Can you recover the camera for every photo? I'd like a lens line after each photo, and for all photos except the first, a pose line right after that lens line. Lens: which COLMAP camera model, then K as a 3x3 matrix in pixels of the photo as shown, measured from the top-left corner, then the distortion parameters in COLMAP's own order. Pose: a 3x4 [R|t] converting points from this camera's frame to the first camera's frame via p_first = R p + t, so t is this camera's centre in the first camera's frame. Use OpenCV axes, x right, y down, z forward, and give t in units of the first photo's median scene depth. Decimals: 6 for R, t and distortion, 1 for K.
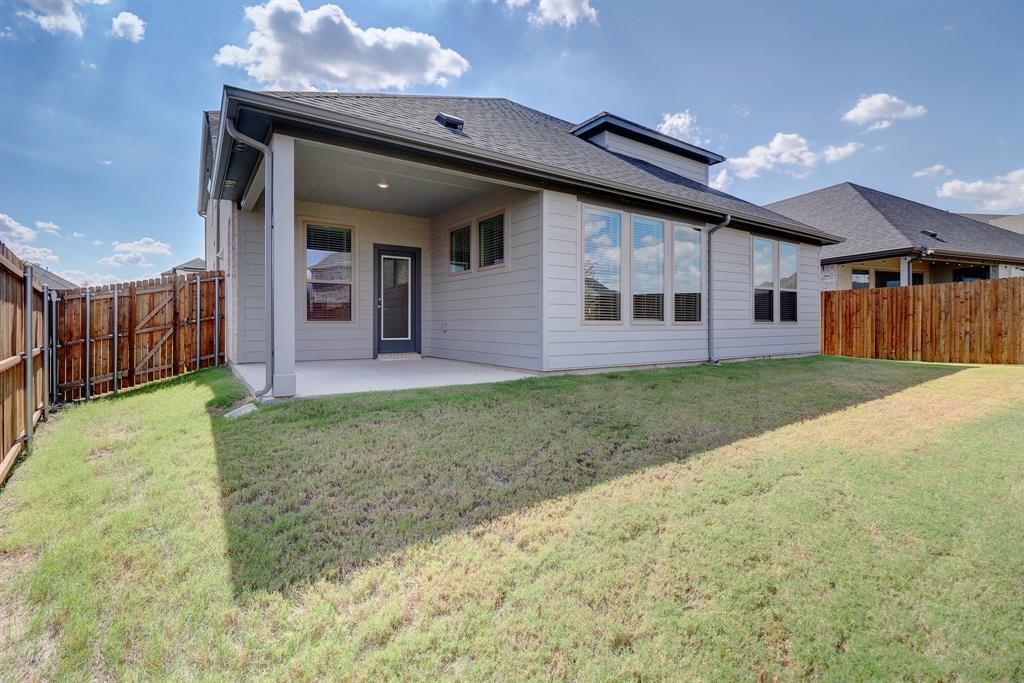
lens RADIAL K [[471.0, 0, 506.3], [0, 471.0, 327.1], [0, 0, 1]] dist [-0.006852, -0.007164]
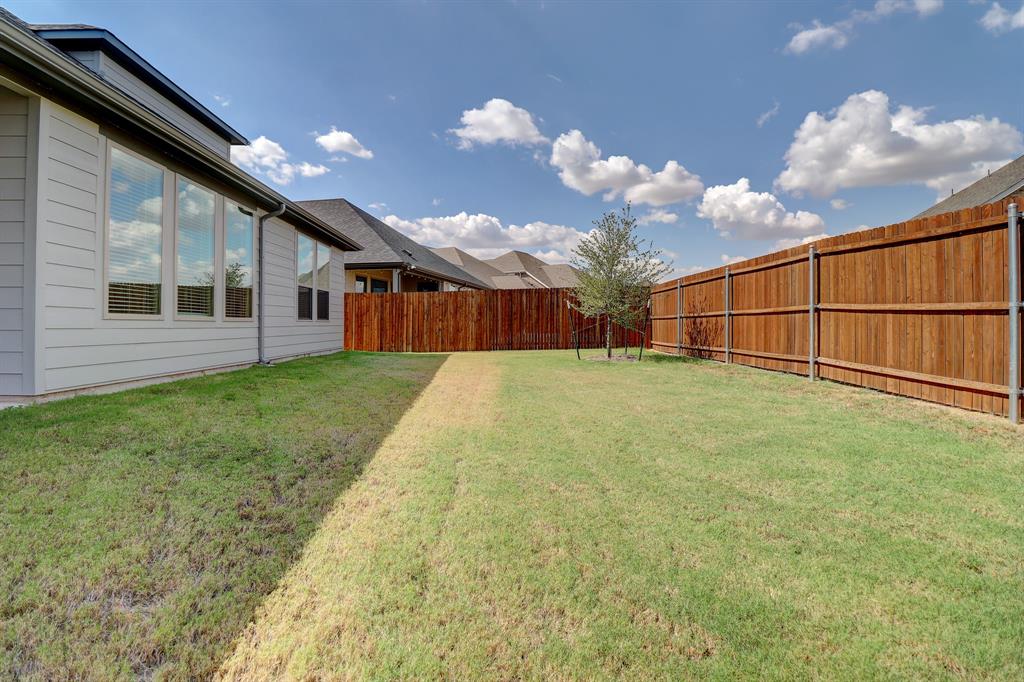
lens RADIAL K [[471.0, 0, 504.3], [0, 471.0, 324.7], [0, 0, 1]] dist [-0.006852, -0.007164]
pose [[0.518877, 0.004050, 0.854839, -0.115911], [-0.000910, 0.999991, -0.004185, 0.005118], [-0.854848, 0.001393, 0.518876, 0.170039]]
